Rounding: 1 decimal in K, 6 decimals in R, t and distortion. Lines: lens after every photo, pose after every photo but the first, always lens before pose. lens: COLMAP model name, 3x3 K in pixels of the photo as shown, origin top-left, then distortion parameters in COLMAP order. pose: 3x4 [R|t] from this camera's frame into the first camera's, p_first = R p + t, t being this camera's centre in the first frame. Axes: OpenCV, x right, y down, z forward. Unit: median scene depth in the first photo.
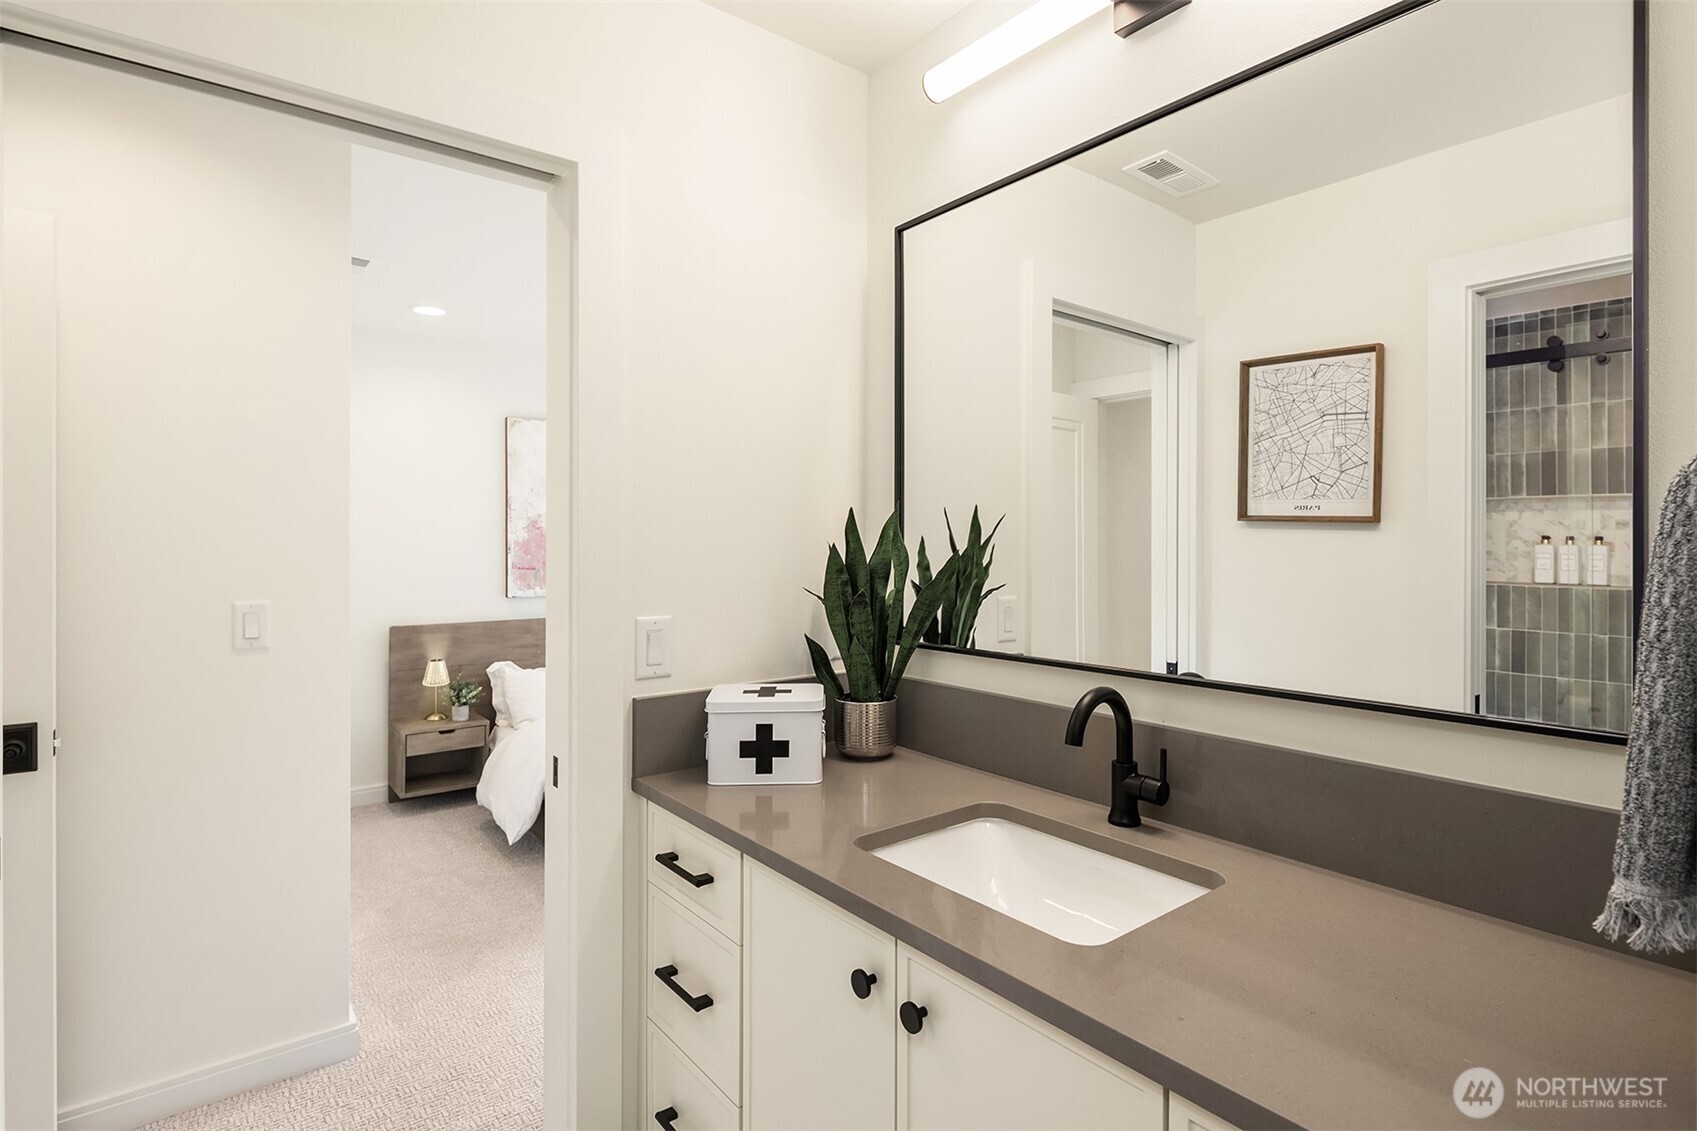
lens RADIAL K [[842.2, 0, 847.2], [0, 842.2, 536.3], [0, 0, 1]] dist [0.000416, -0.000072]
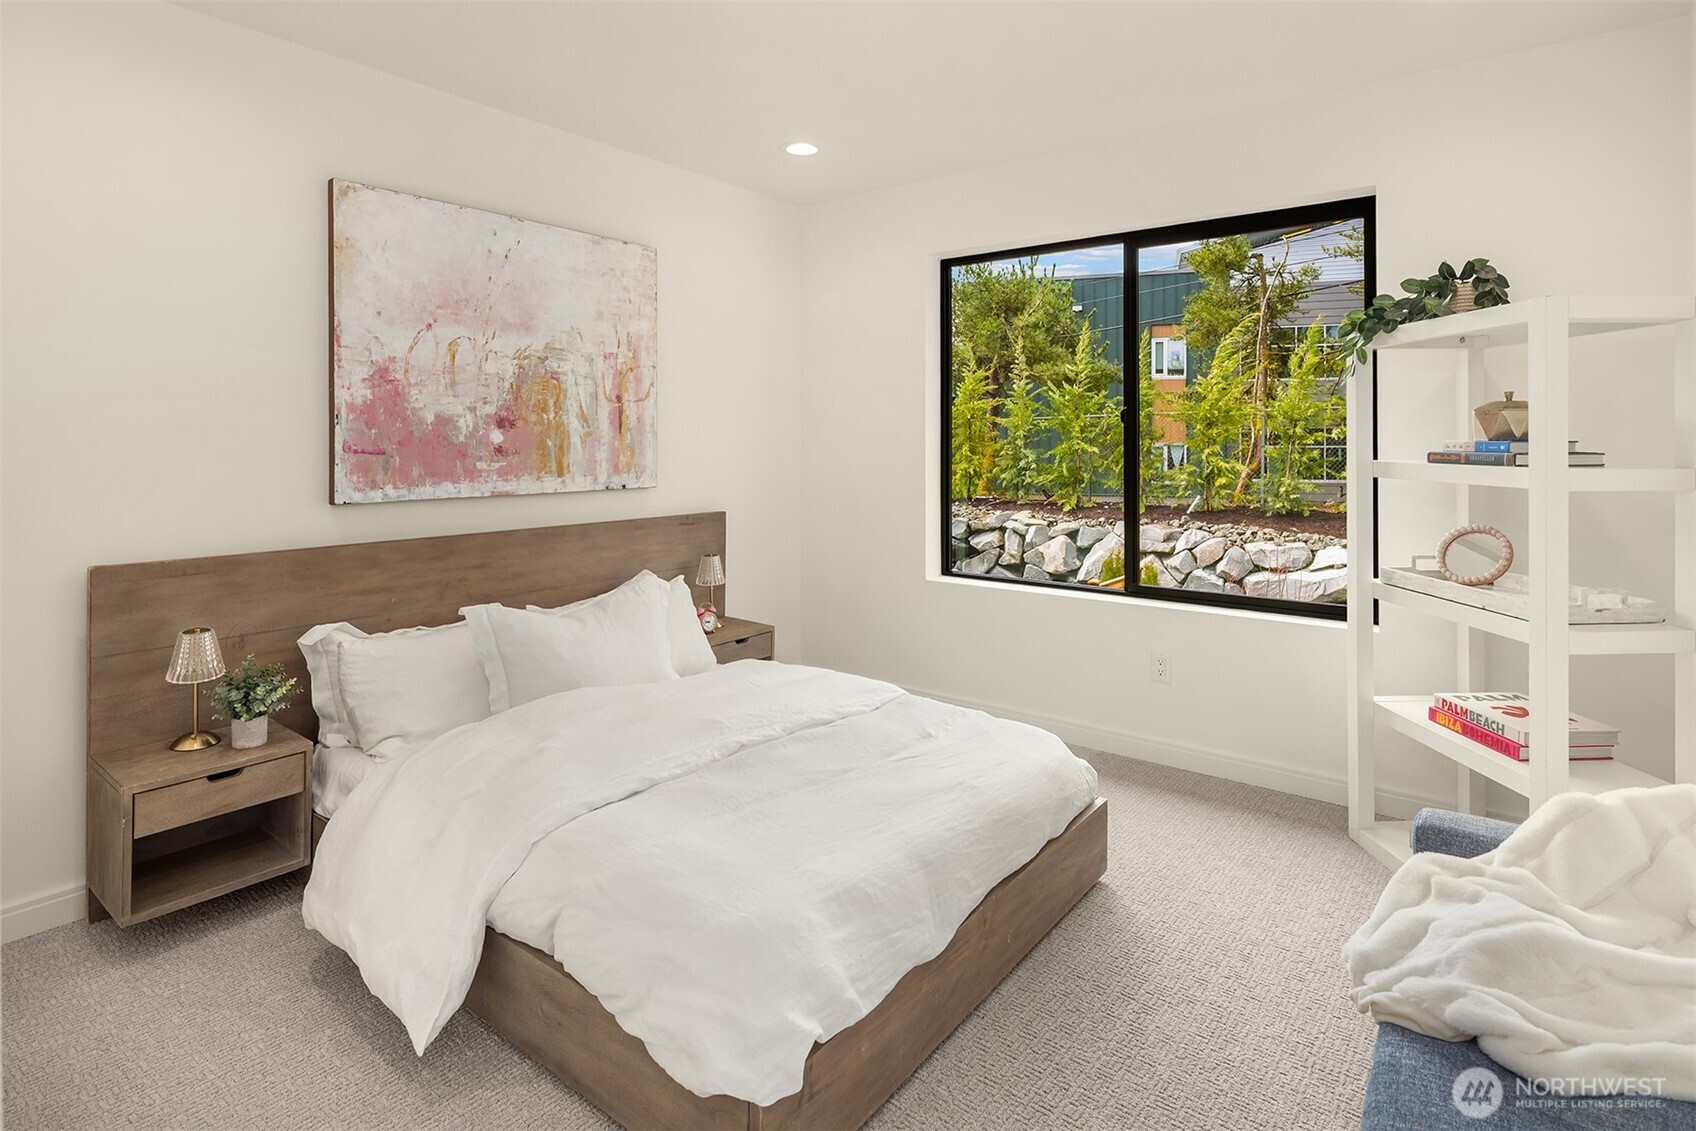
lens RADIAL K [[872.5, 0, 840.6], [0, 872.5, 431.4], [0, 0, 1]] dist [-0.003453, -0.001565]
pose [[0.972041, -0.000555, 0.234809, -0.233062], [0.001203, 0.999996, -0.002616, 0.028779], [-0.234807, 0.002825, 0.972038, 0.398232]]
